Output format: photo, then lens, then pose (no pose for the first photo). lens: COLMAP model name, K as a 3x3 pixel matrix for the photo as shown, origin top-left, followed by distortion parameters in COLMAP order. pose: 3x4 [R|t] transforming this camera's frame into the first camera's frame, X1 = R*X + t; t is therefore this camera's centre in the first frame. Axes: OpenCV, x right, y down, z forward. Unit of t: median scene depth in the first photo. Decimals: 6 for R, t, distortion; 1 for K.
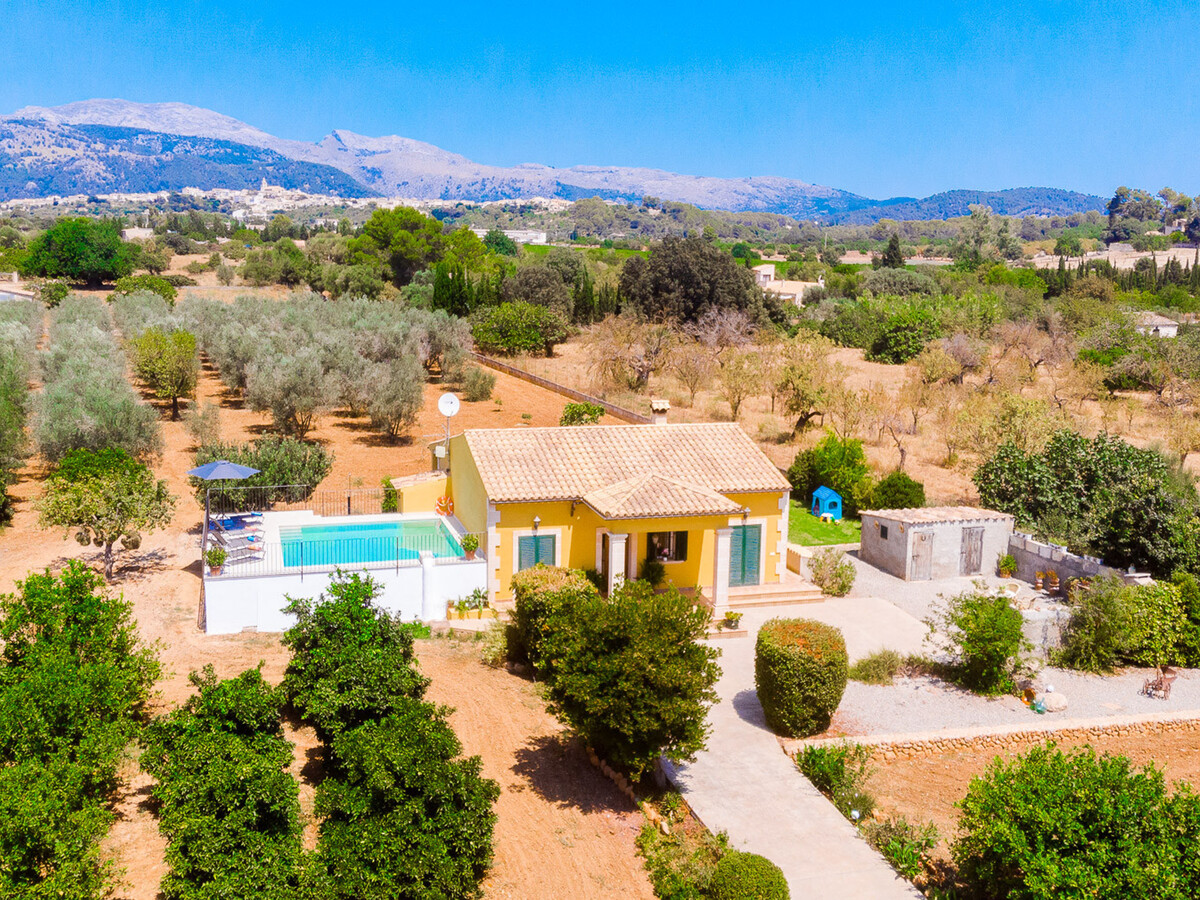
lens RADIAL K [[1208.7, 0, 597.7], [0, 1208.7, 449.8], [0, 0, 1]] dist [-0.013001, -0.011758]
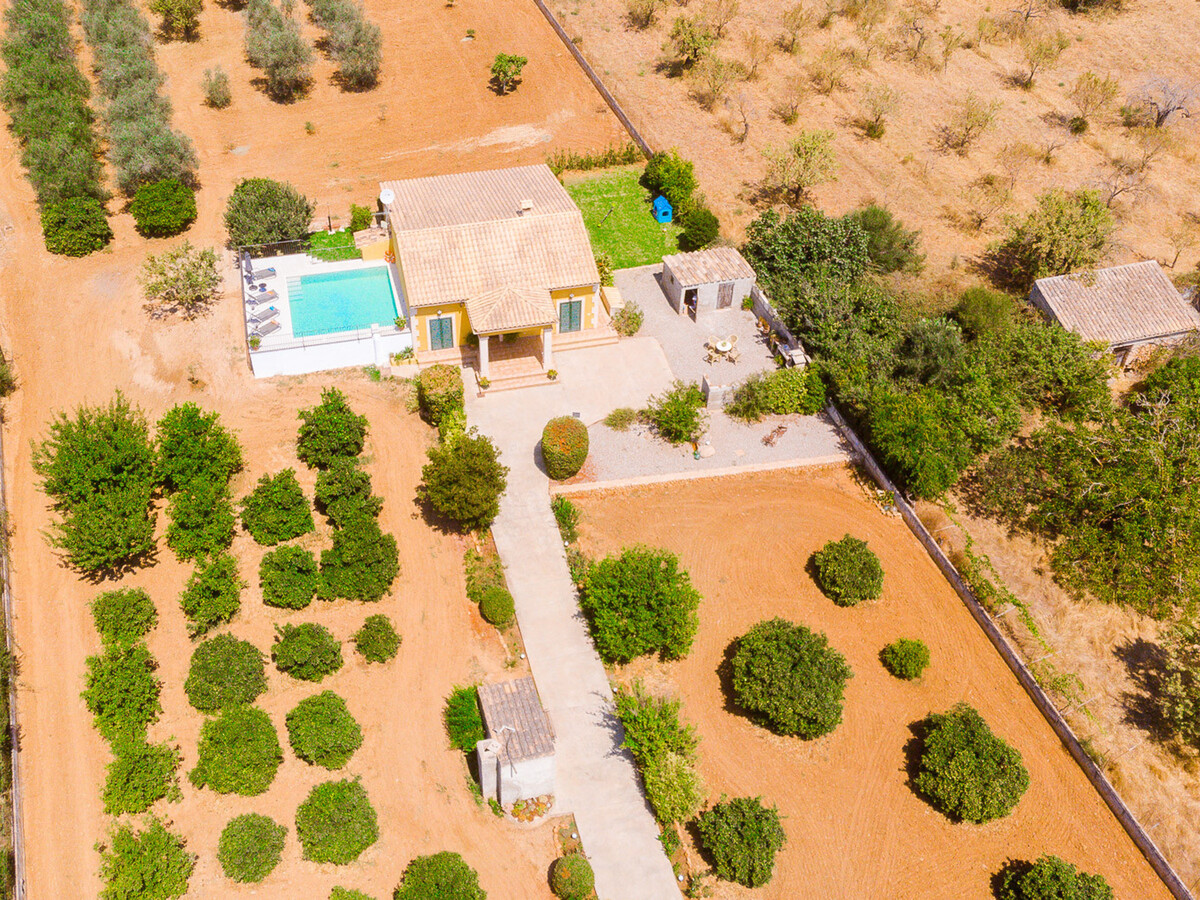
lens RADIAL K [[1208.7, 0, 597.7], [0, 1208.7, 449.8], [0, 0, 1]] dist [-0.013001, -0.011758]
pose [[0.999025, 0.040603, -0.017355, 0.197886], [-0.023642, 0.823800, 0.566387, -0.709827], [0.037294, -0.565425, 0.823956, -0.465659]]
